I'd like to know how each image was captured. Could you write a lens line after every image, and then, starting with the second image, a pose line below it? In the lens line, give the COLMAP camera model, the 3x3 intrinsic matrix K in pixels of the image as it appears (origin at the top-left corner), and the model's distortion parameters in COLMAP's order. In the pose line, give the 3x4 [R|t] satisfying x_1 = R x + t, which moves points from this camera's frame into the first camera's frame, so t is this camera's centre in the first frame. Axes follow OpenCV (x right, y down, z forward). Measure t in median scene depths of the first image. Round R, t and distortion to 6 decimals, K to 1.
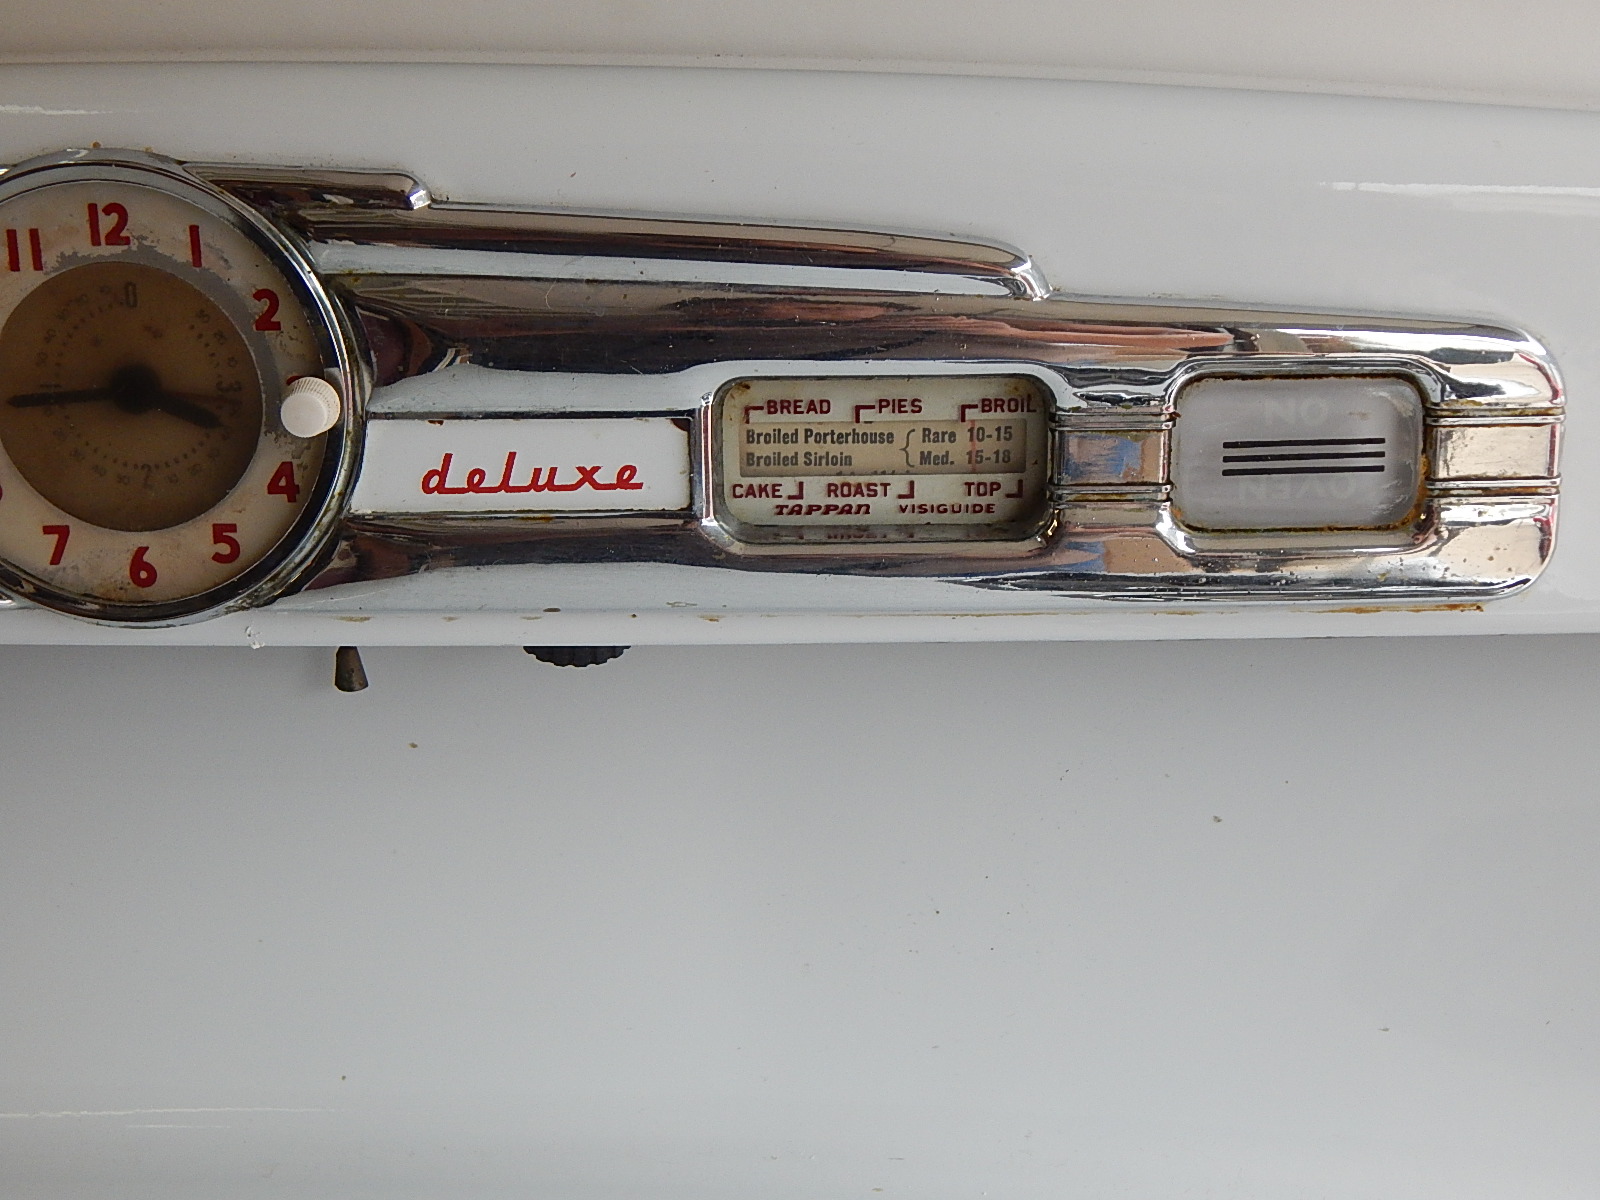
lens RADIAL K [[2585.6, 0, 800.0], [0, 2585.6, 600.0], [0, 0, 1]] dist [0.008764, 0.007295]
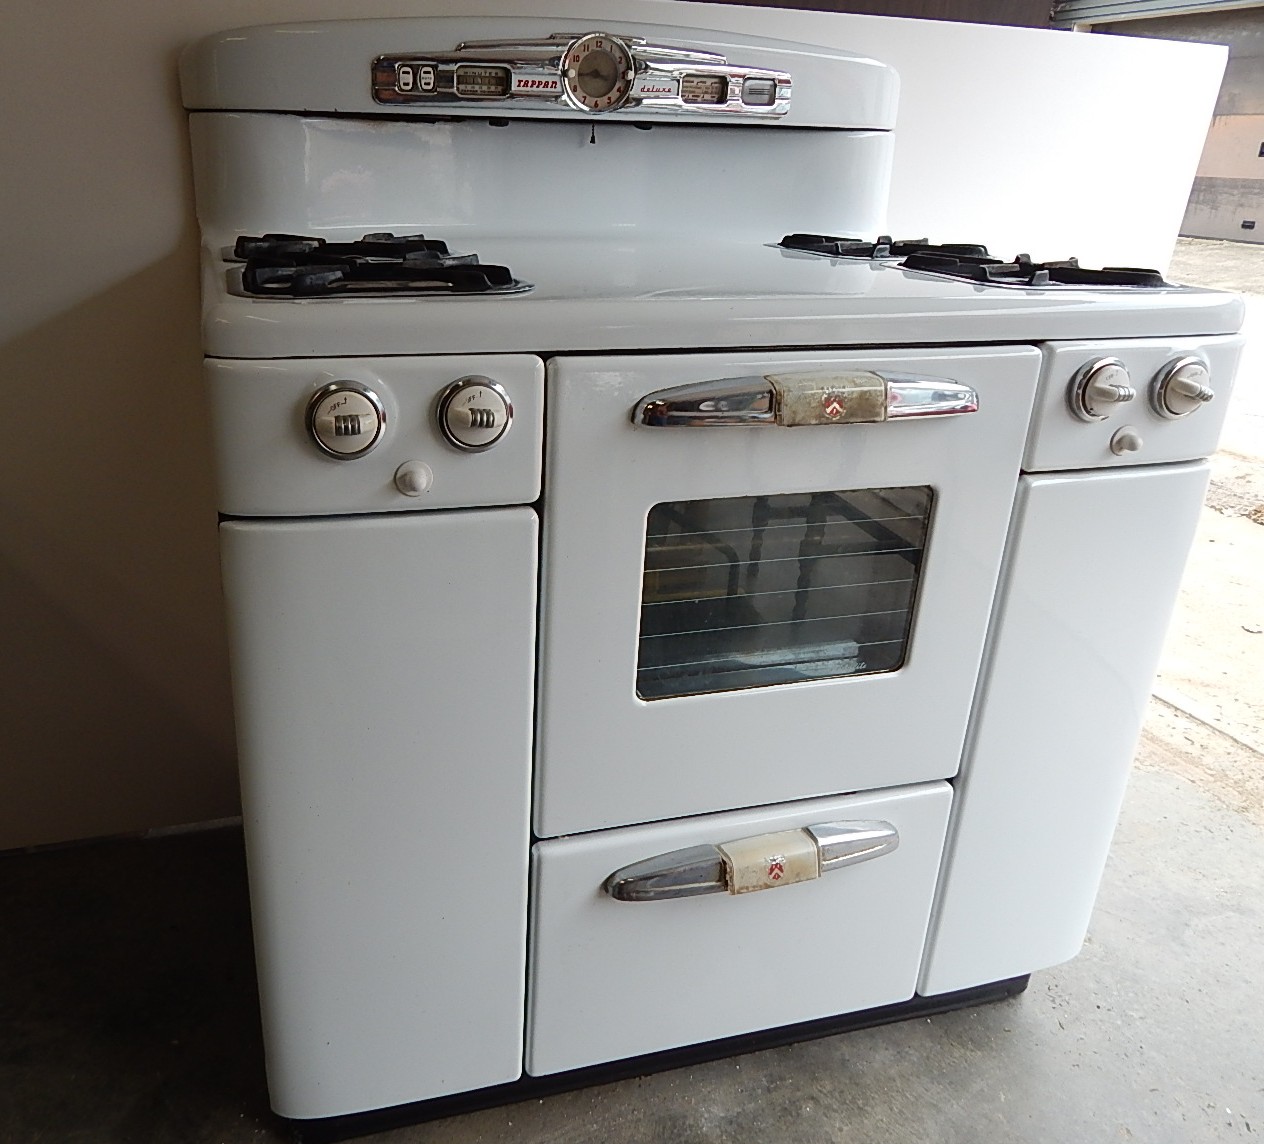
lens RADIAL K [[1080.0, 0, 531.7], [0, 1080.0, 572.9], [0, 0, 1]] dist [-0.007818, 0.001900]
pose [[0.949248, -0.090607, 0.301195, -1.328436], [0.048319, 0.988250, 0.145008, 0.747169], [-0.310795, -0.123095, 0.942472, -1.625487]]
